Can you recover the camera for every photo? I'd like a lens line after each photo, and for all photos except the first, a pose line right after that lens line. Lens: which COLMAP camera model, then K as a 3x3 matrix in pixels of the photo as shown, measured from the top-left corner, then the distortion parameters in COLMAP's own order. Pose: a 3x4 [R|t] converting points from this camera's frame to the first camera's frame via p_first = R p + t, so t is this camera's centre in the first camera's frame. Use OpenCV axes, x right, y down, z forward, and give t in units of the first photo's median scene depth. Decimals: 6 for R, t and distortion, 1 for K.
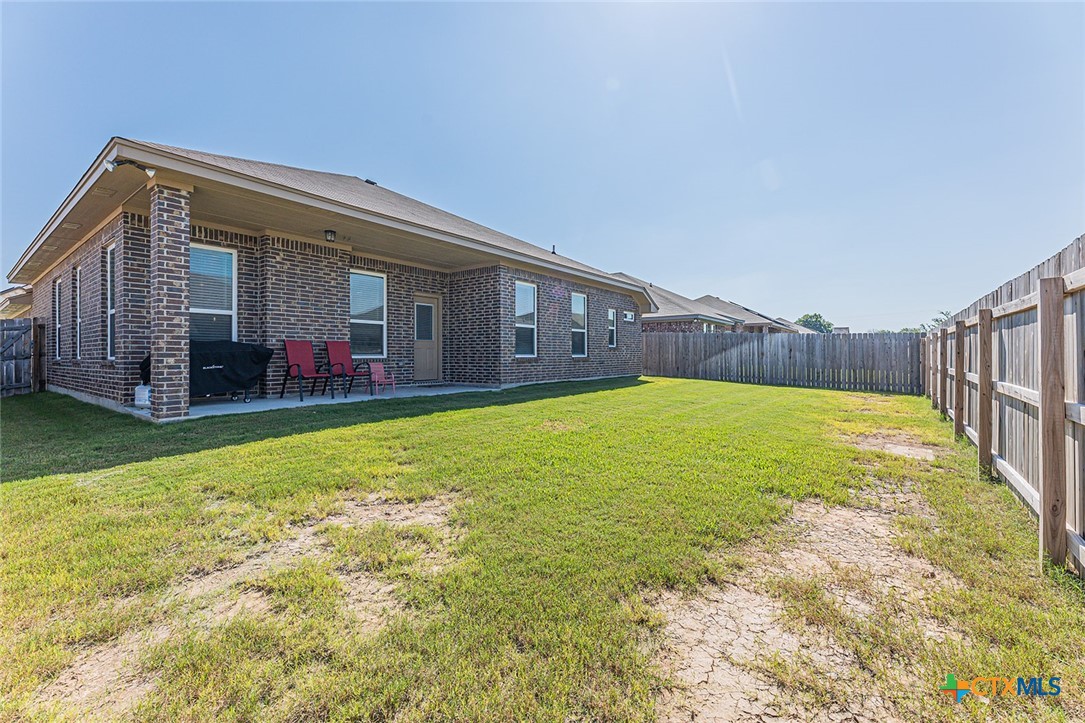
lens RADIAL K [[438.2, 0, 541.4], [0, 438.2, 352.4], [0, 0, 1]] dist [-0.001111, -0.004522]
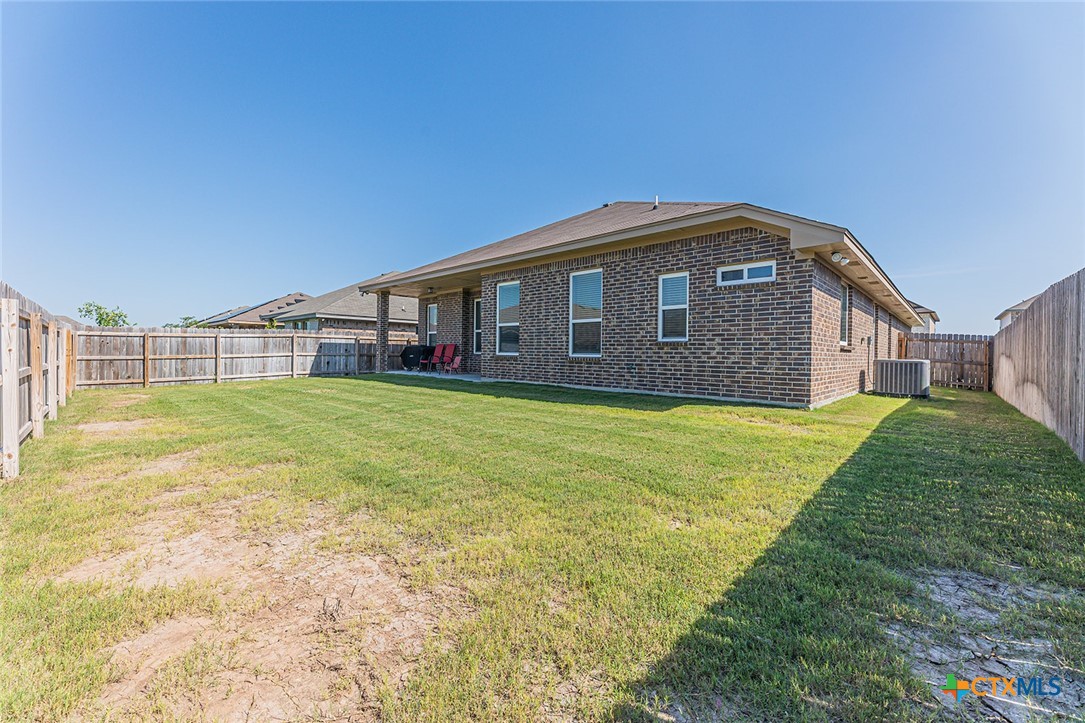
lens RADIAL K [[438.2, 0, 541.4], [0, 438.2, 352.4], [0, 0, 1]] dist [-0.001111, -0.004522]
pose [[-0.111015, -0.002061, -0.993817, 0.923507], [-0.010464, 0.999945, -0.000904, 0.004849], [0.993764, 0.010299, -0.111031, 1.130800]]
